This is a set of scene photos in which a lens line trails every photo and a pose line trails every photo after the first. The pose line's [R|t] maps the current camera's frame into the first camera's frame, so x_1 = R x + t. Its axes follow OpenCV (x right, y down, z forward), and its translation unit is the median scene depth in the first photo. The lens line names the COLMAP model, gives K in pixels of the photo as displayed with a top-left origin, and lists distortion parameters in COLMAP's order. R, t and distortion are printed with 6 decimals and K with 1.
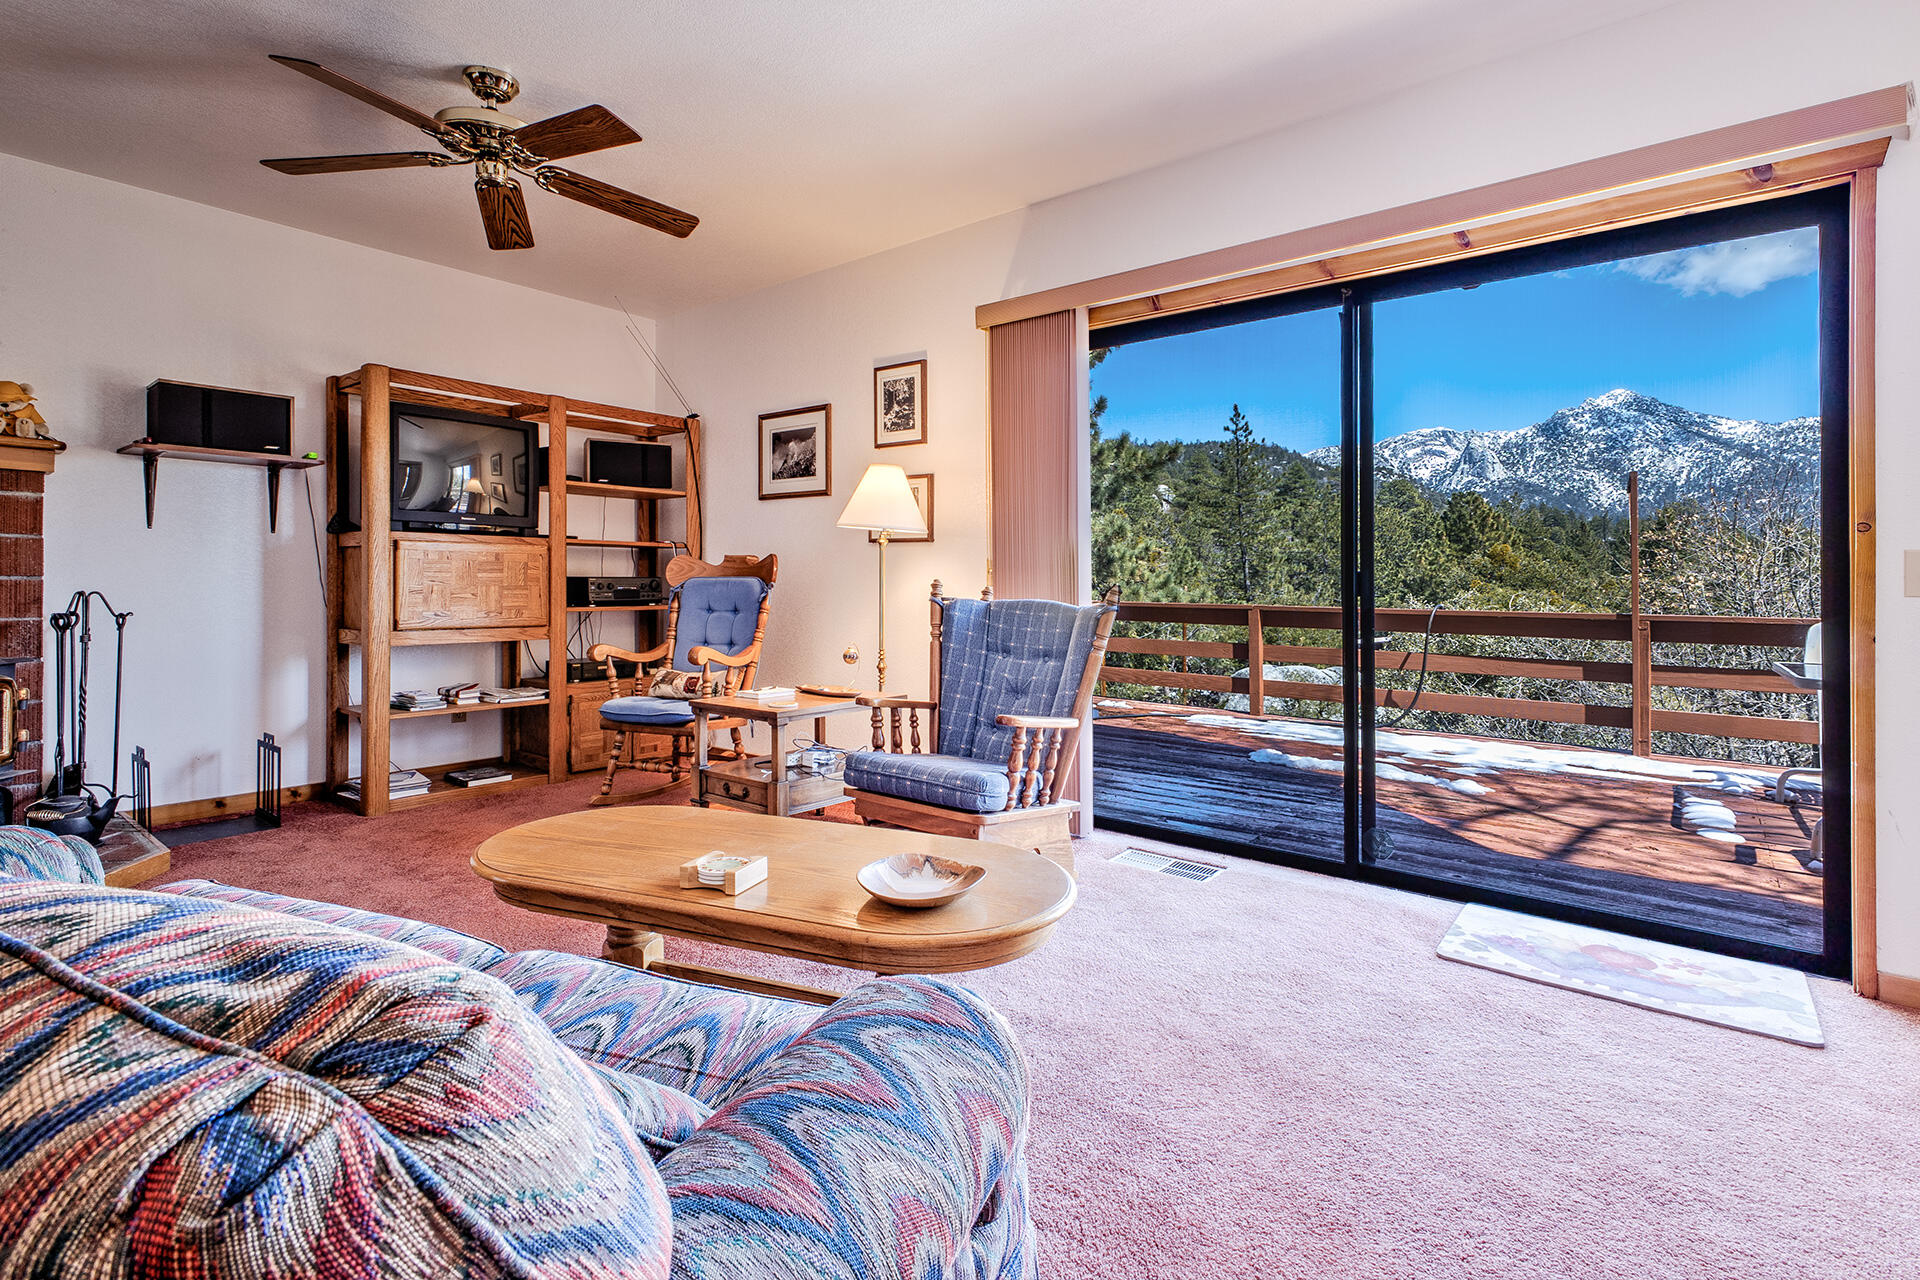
lens RADIAL K [[910.3, 0, 938.1], [0, 910.3, 571.1], [0, 0, 1]] dist [0.006025, 0.000475]
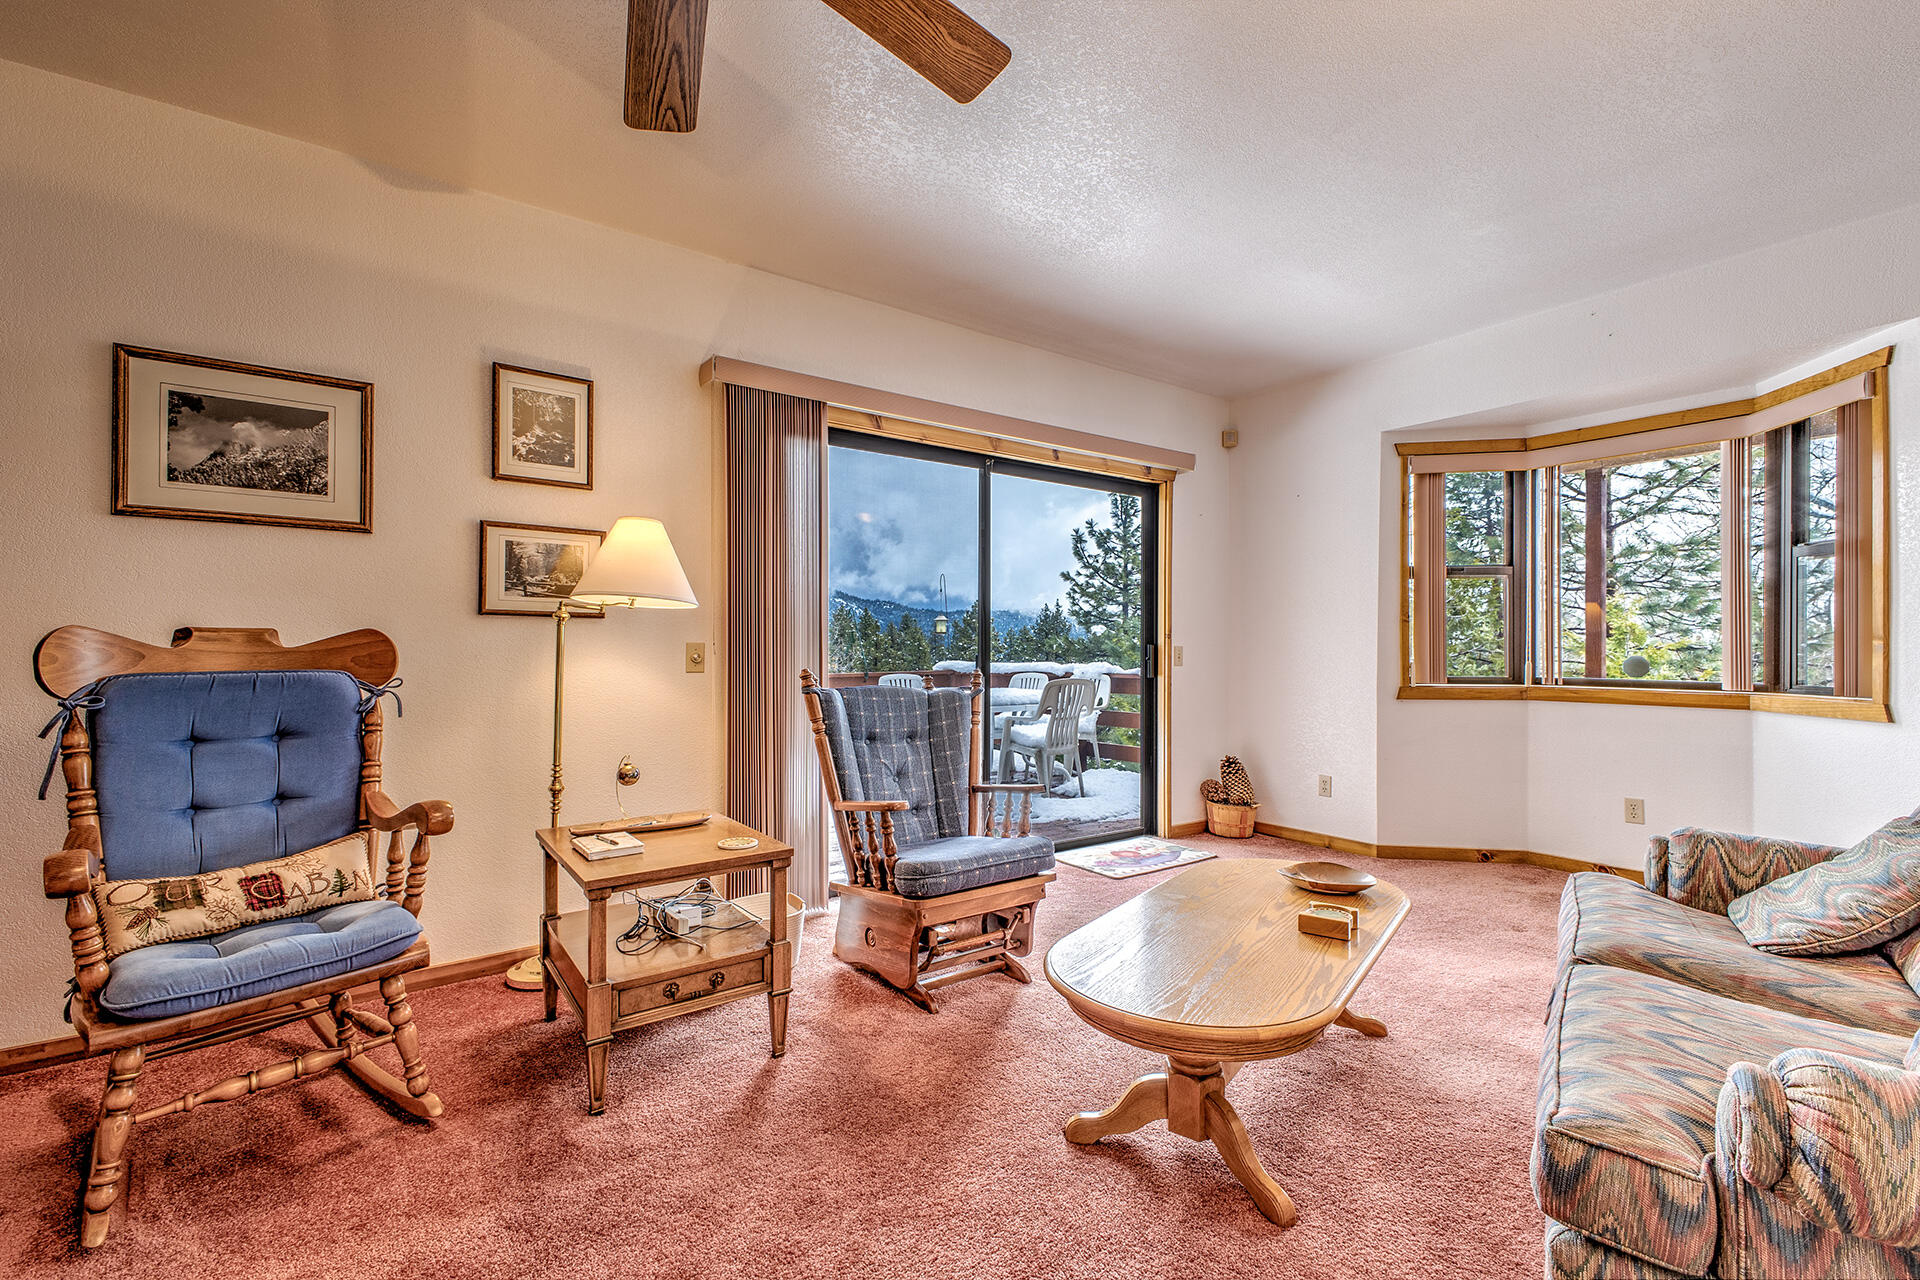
lens RADIAL K [[845.8, 0, 970.9], [0, 845.8, 642.2], [0, 0, 1]] dist [0.002598, 0.000257]
pose [[0.248534, 0.000584, 0.968623, -0.636854], [-0.011646, 0.999929, 0.002386, -0.017080], [-0.968553, -0.011874, 0.248523, 0.514801]]
